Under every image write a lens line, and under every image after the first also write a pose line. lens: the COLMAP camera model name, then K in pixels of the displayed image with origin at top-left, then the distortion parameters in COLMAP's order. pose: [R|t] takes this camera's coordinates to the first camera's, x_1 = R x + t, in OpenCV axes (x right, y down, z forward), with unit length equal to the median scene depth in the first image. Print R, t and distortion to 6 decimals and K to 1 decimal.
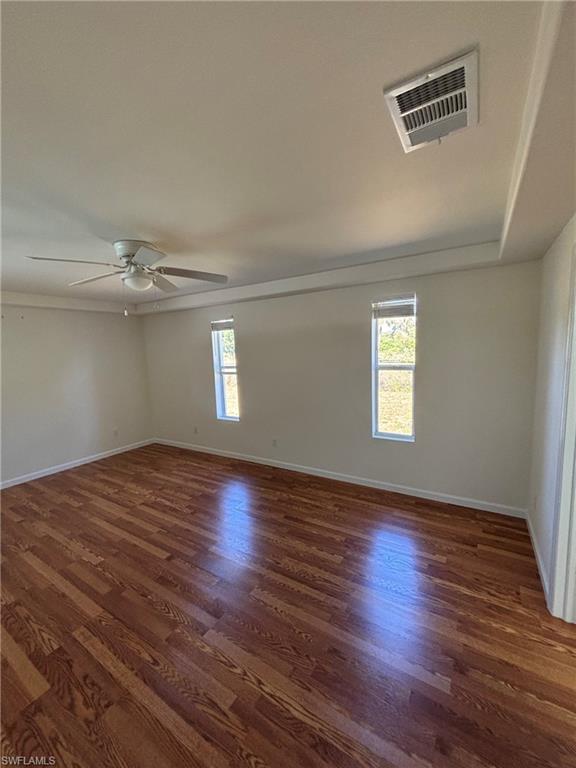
lens RADIAL K [[308.5, 0, 288.9], [0, 308.5, 384.0], [0, 0, 1]] dist [-0.001294, 0.000232]
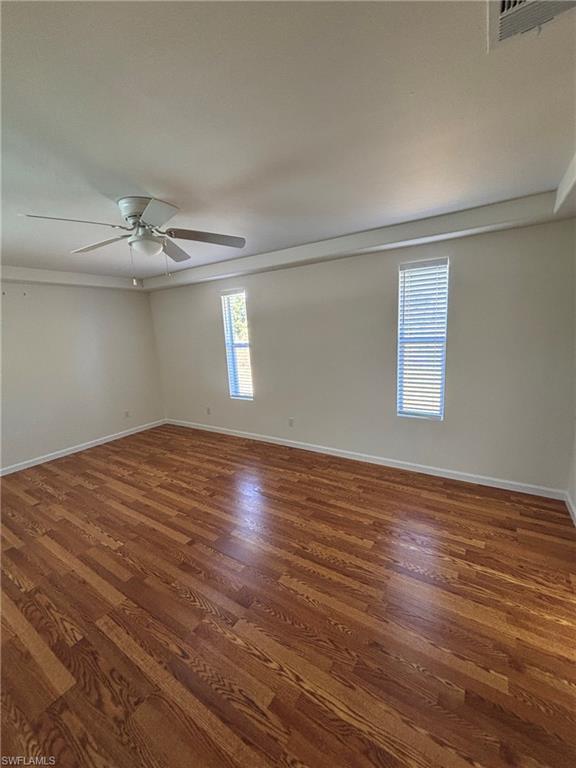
lens RADIAL K [[308.5, 0, 288.9], [0, 308.5, 384.0], [0, 0, 1]] dist [-0.001294, 0.000232]
pose [[0.999775, -0.010443, -0.018469, -0.065802], [0.011636, 0.997771, 0.065716, 0.013644], [0.017741, -0.065916, 0.997667, 0.089675]]
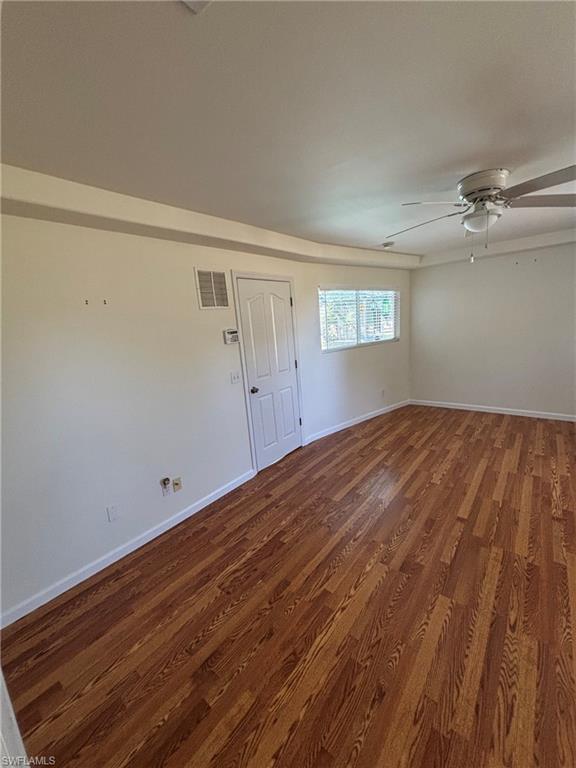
lens RADIAL K [[308.5, 0, 288.9], [0, 308.5, 384.0], [0, 0, 1]] dist [-0.001294, 0.000232]
pose [[-0.118849, 0.244578, -0.962318, 0.563055], [-0.037793, 0.967371, 0.250530, -0.080206], [0.992193, 0.066145, -0.105728, 0.592156]]
